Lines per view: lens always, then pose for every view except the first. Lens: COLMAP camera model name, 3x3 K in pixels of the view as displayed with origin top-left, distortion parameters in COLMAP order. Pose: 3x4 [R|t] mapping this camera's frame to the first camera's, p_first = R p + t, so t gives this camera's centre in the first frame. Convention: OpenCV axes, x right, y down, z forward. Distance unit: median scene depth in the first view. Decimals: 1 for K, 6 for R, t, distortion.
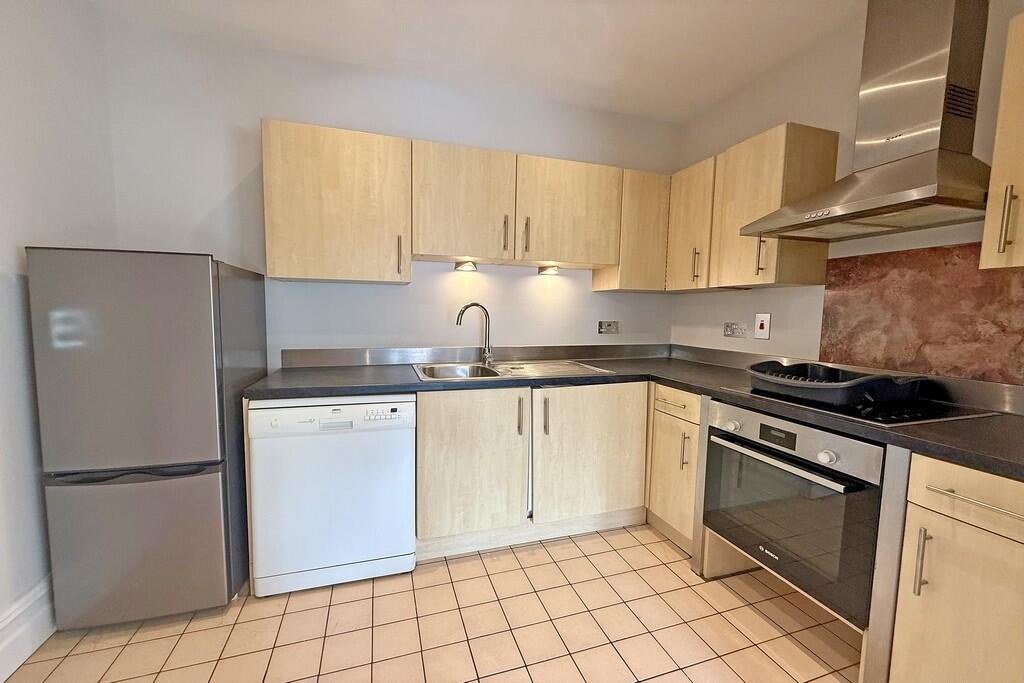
lens RADIAL K [[396.8, 0, 530.7], [0, 396.8, 342.5], [0, 0, 1]] dist [-0.000605, -0.000062]
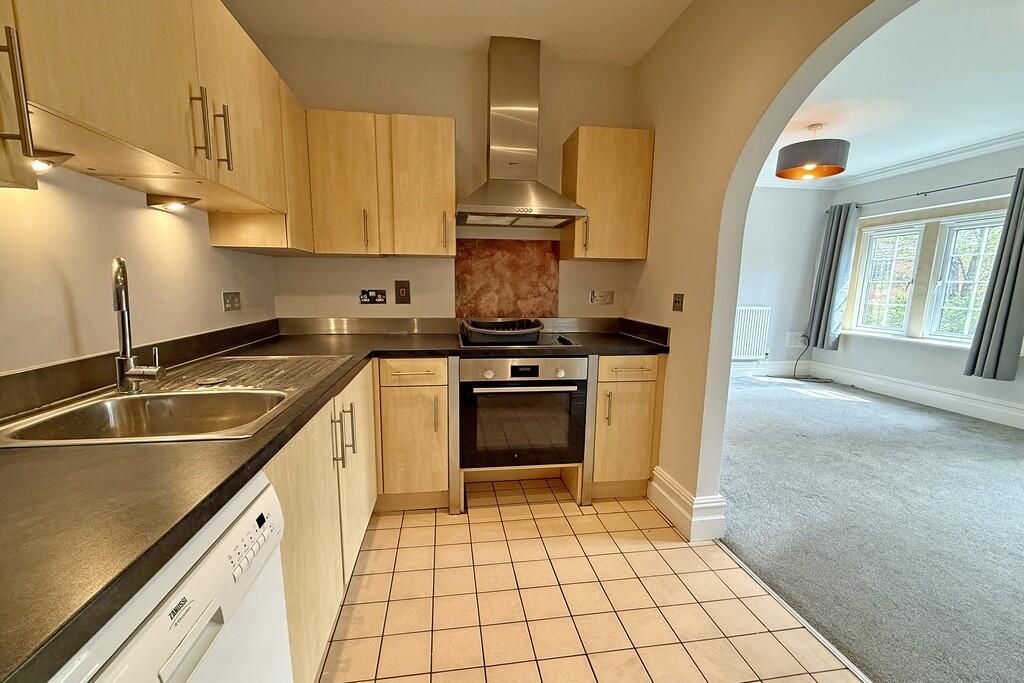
lens RADIAL K [[396.8, 0, 530.7], [0, 396.8, 342.5], [0, 0, 1]] dist [-0.000605, -0.000062]
pose [[0.225277, -0.153319, 0.962156, -0.567192], [0.066884, 0.987645, 0.141720, -0.046813], [-0.971996, 0.032426, 0.232749, 0.538364]]
